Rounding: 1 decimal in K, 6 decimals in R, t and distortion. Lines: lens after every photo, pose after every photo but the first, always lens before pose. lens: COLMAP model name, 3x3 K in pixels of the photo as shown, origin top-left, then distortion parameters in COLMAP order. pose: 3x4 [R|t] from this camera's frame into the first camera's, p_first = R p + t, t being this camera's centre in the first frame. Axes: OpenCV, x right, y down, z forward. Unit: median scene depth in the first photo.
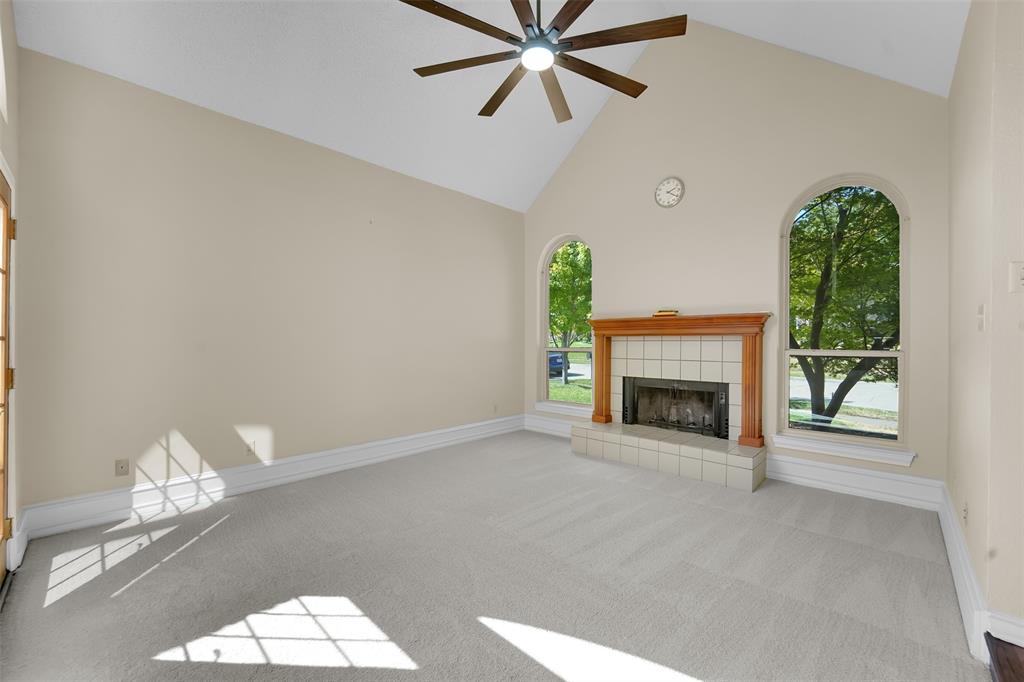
lens RADIAL K [[420.4, 0, 503.7], [0, 420.4, 341.3], [0, 0, 1]] dist [-0.007452, 0.000257]
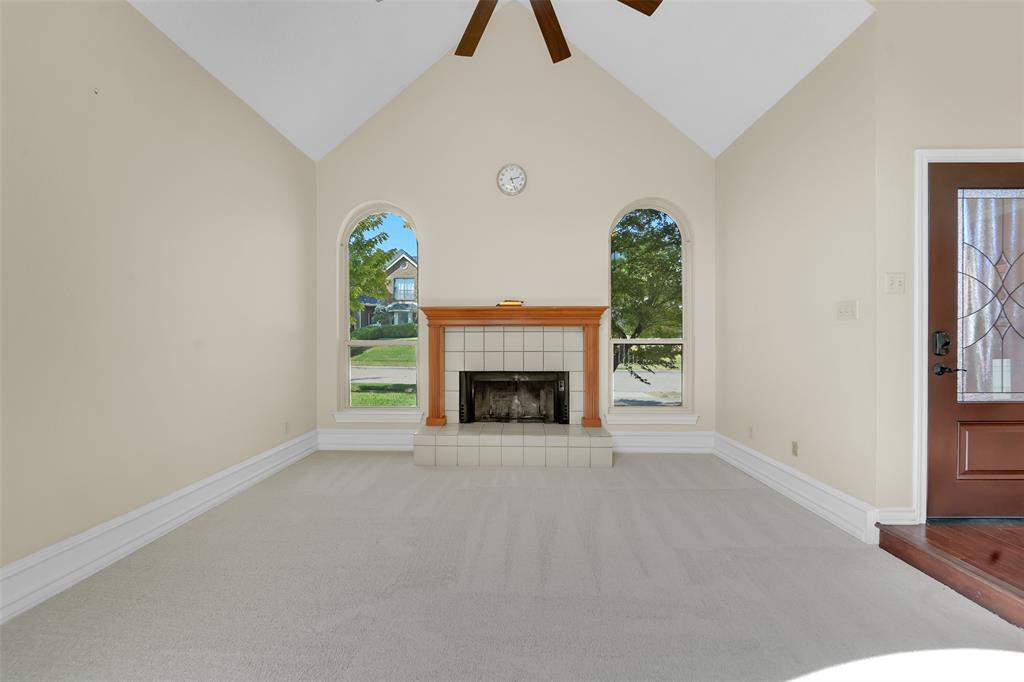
lens RADIAL K [[420.4, 0, 513.0], [0, 420.4, 337.2], [0, 0, 1]] dist [-0.007452, 0.000257]
pose [[0.737053, -0.008728, 0.675779, -0.260516], [0.003023, 0.999949, 0.009617, 0.001726], [-0.675829, -0.005045, 0.737042, 0.272748]]
